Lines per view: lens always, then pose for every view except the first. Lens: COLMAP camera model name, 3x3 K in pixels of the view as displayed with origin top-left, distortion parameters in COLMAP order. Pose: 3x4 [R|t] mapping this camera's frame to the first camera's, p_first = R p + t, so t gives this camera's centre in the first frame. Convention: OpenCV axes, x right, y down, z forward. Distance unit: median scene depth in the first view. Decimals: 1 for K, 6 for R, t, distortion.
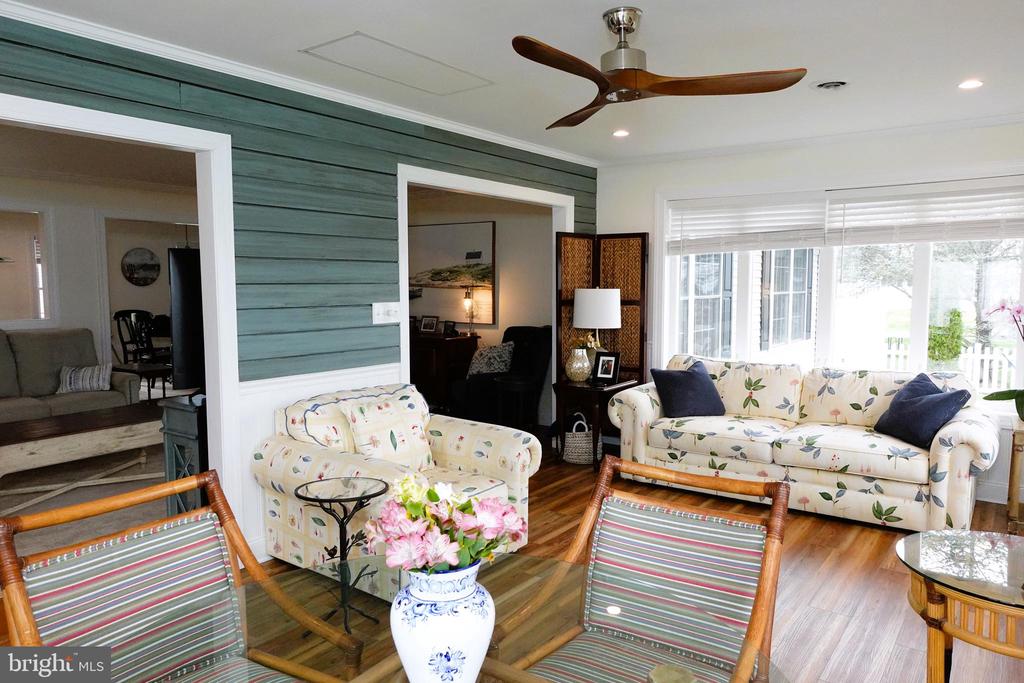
lens RADIAL K [[704.2, 0, 511.4], [0, 704.2, 341.2], [0, 0, 1]] dist [-0.013616, -0.002173]
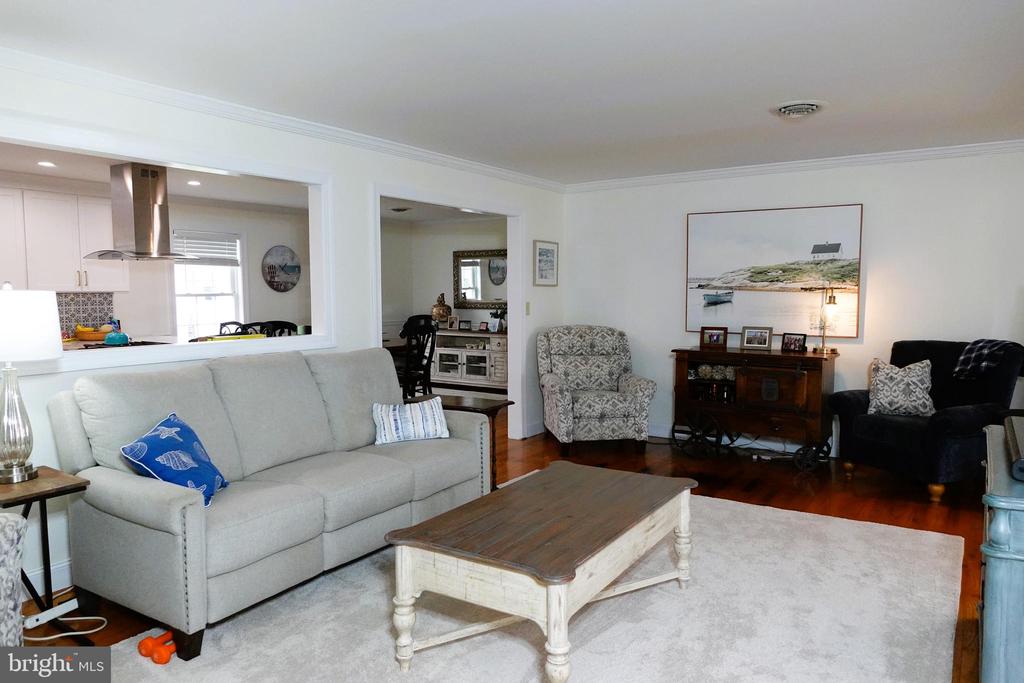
lens RADIAL K [[704.2, 0, 513.1], [0, 704.2, 342.9], [0, 0, 1]] dist [-0.013616, -0.002173]
pose [[0.999200, -0.005038, 0.039676, -0.422632], [0.005506, 0.999916, -0.011692, -0.011277], [-0.039613, 0.011901, 0.999144, 0.243562]]
